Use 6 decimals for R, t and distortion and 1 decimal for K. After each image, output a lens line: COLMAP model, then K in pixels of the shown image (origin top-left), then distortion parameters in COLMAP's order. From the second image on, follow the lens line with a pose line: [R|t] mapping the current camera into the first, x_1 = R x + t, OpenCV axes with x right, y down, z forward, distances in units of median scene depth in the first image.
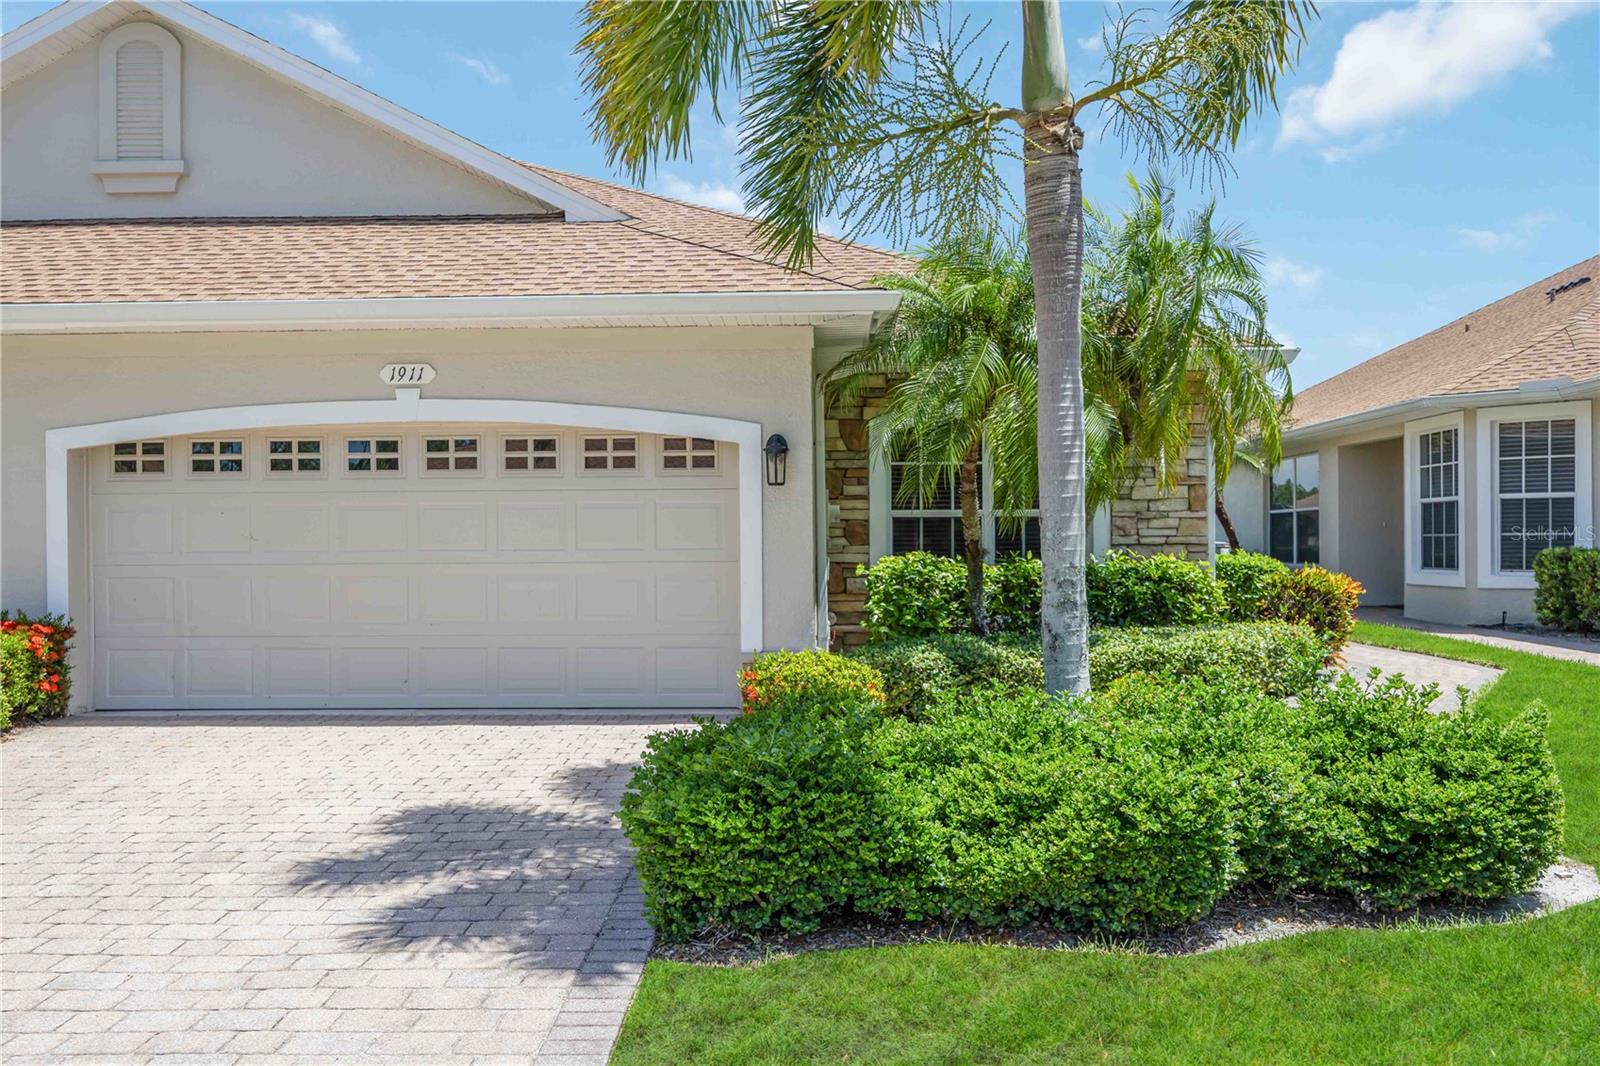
lens RADIAL K [[1281.1, 0, 800.0], [0, 1281.1, 533.0], [0, 0, 1]] dist [0.004796, 0.001196]
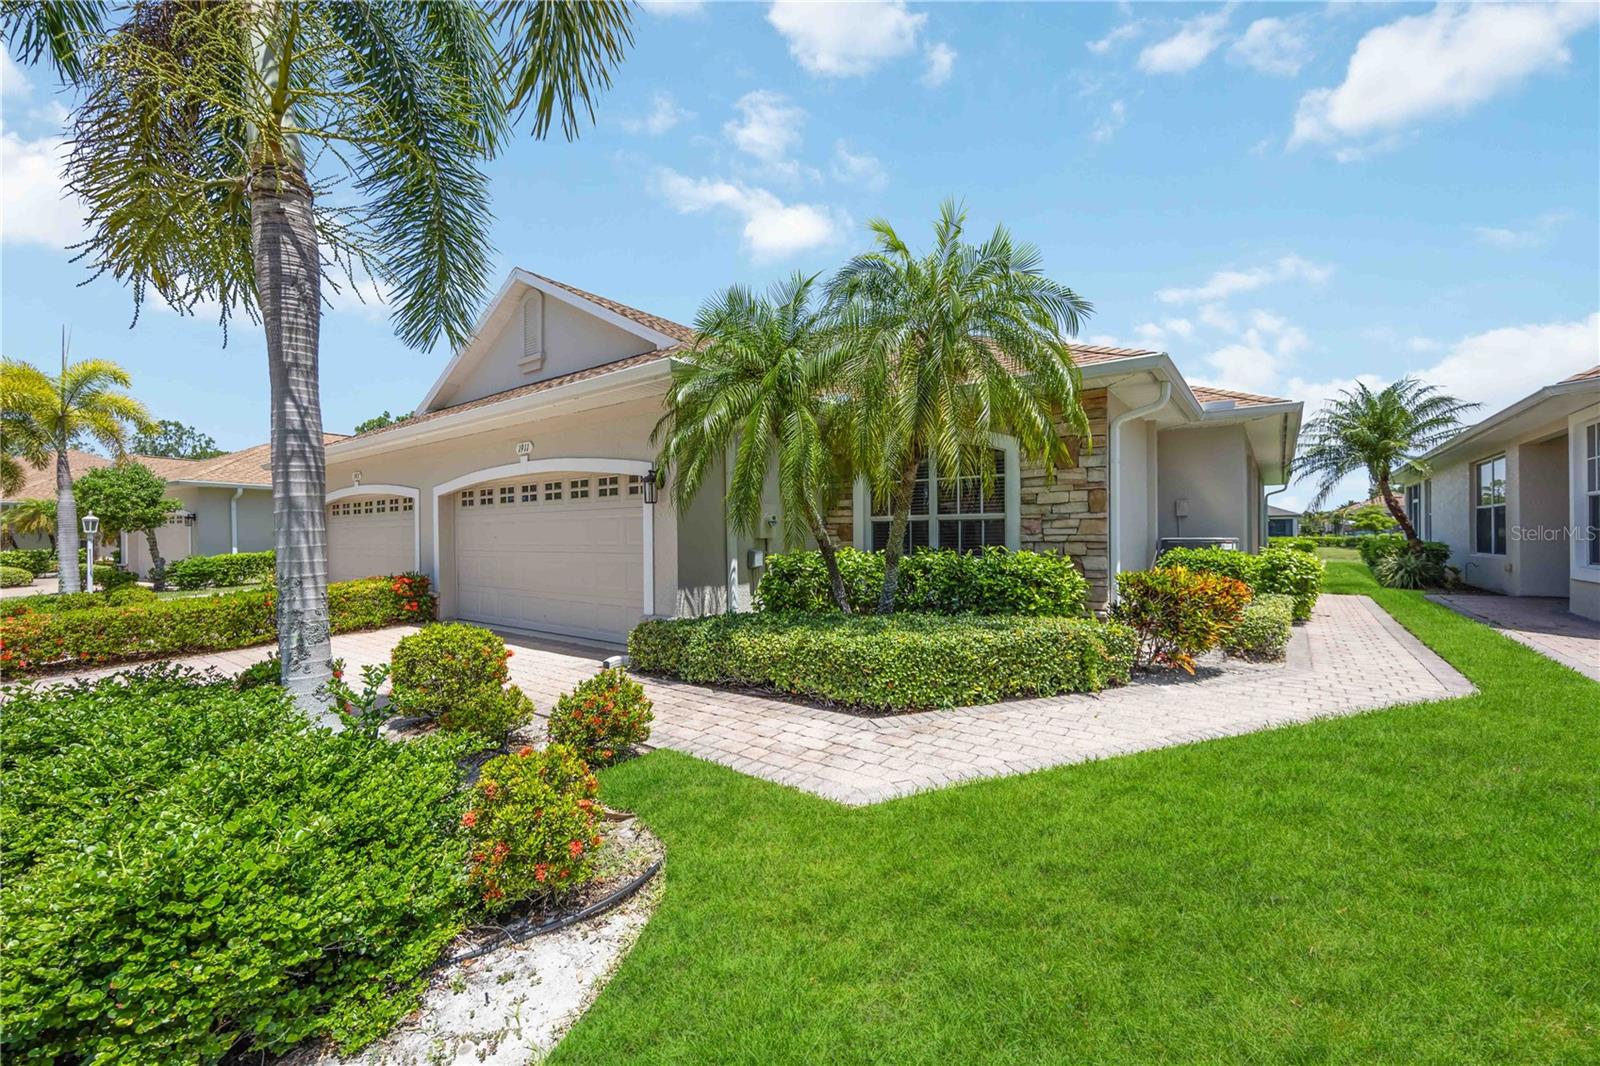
lens RADIAL K [[630.5, 0, 800.0], [0, 630.5, 533.0], [0, 0, 1]] dist [0.014245, -0.004144]
pose [[0.814419, -0.001715, -0.580274, 0.463053], [0.008141, 0.999931, 0.008470, -0.006677], [0.580220, -0.011622, 0.814377, 0.429786]]
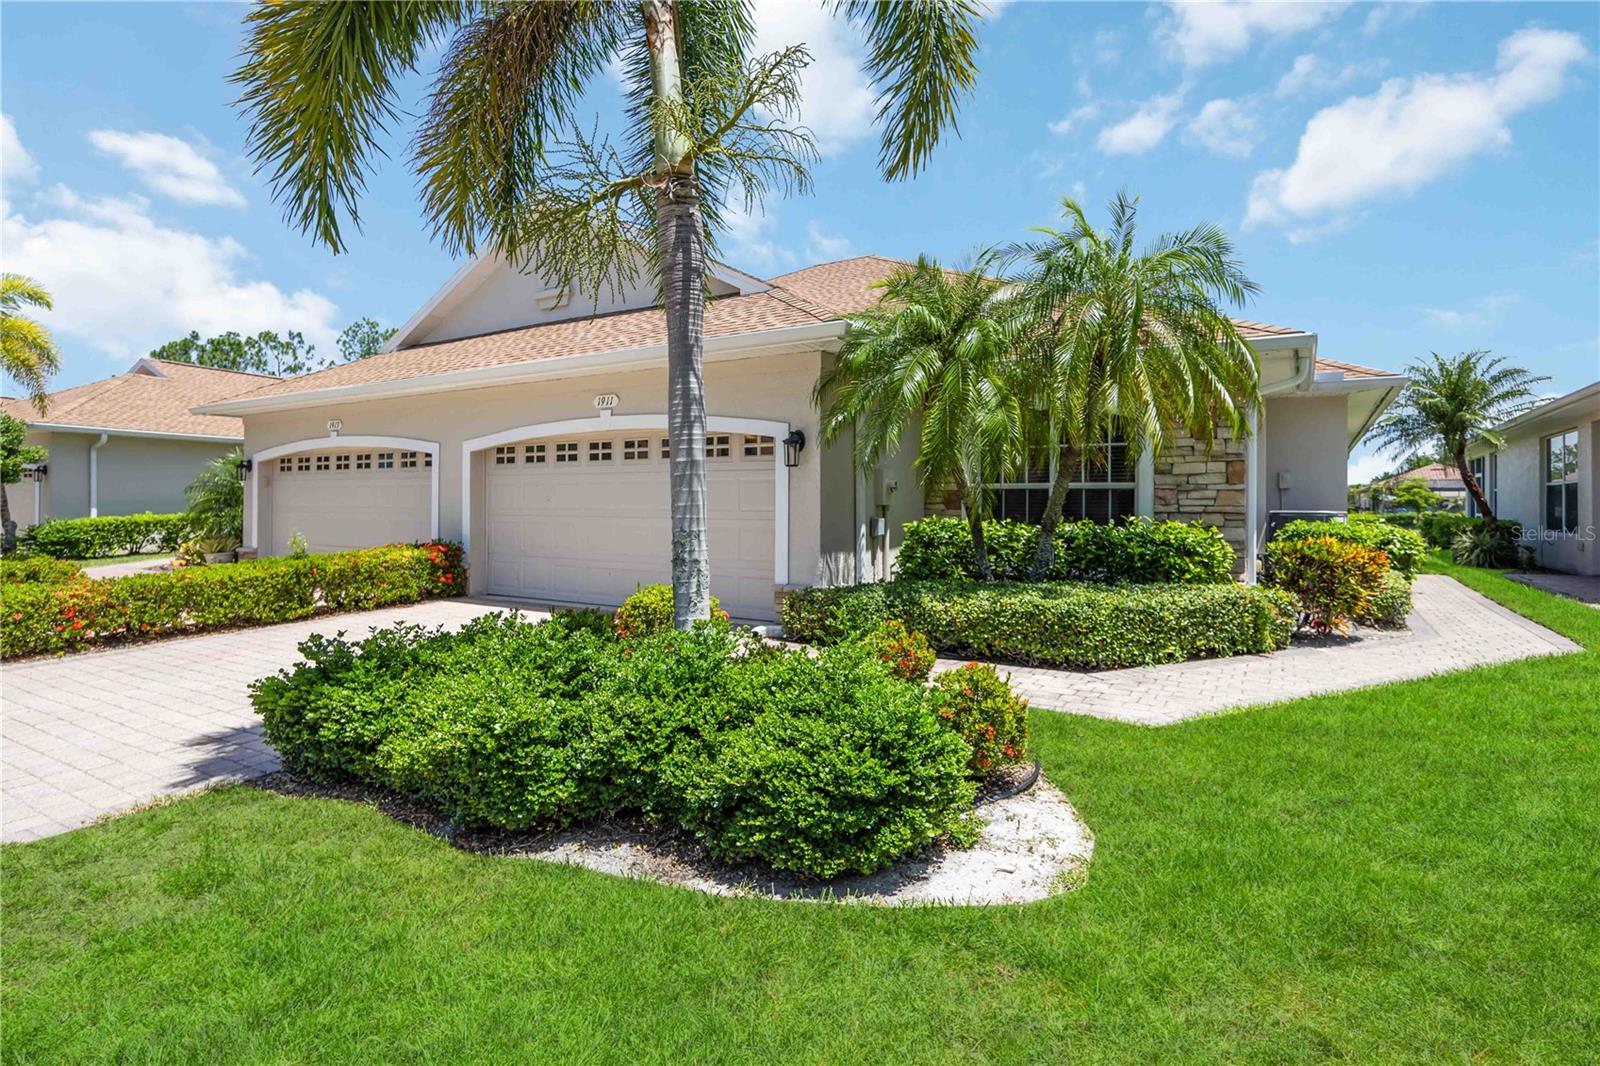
lens RADIAL K [[818.1, 0, 792.8], [0, 818.1, 492.9], [0, 0, 1]] dist [-0.000650, -0.000041]
pose [[0.864187, 0.004352, -0.503152, 0.369692], [-0.006767, 0.999973, -0.002972, -0.004805], [0.503125, 0.005973, 0.864193, 0.189637]]
